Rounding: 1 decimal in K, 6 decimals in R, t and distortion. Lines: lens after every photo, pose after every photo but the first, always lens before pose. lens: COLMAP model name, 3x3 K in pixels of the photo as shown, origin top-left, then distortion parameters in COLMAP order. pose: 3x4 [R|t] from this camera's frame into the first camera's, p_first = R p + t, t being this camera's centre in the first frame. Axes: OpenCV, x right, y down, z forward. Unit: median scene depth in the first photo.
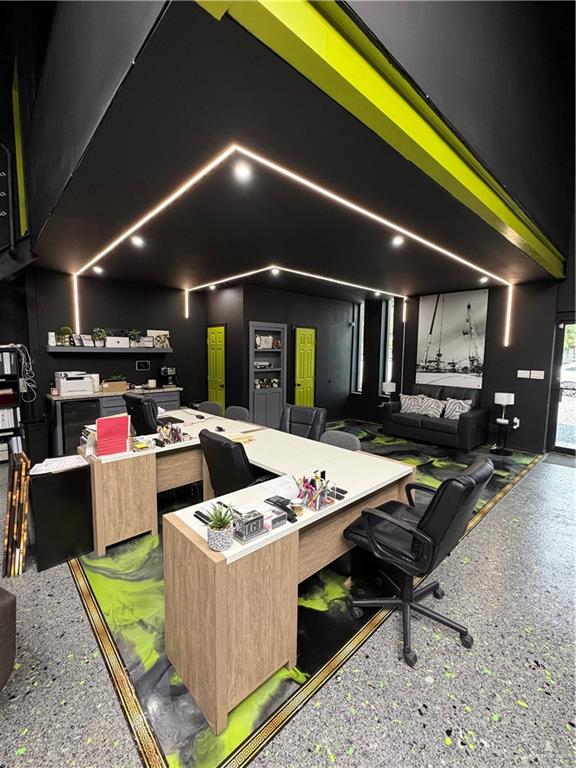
lens RADIAL K [[332.5, 0, 287.2], [0, 332.5, 384.5], [0, 0, 1]] dist [0.000961, 0.000017]
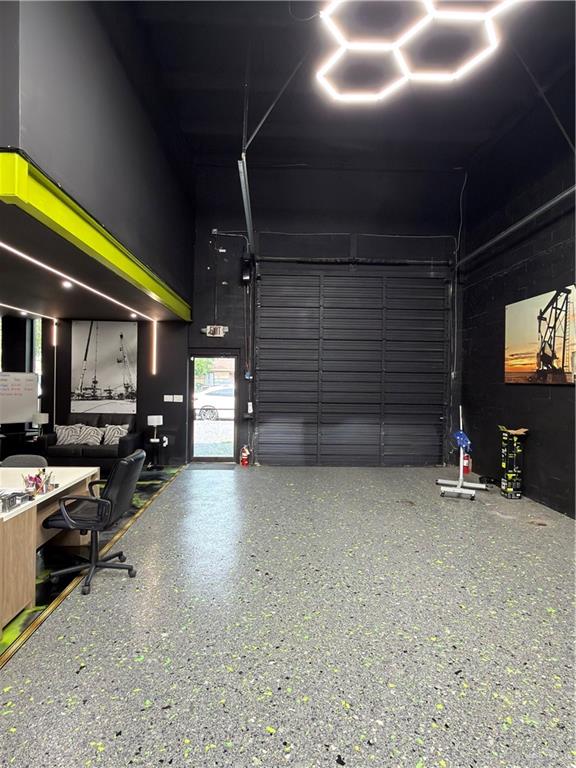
lens RADIAL K [[447.6, 0, 288.6], [0, 447.6, 383.9], [0, 0, 1]] dist [0.002115, 0.001652]
pose [[0.644786, -0.006668, 0.764334, -0.199918], [0.066142, 0.996698, -0.047102, 0.018154], [-0.761496, 0.080925, 0.643098, -0.307714]]
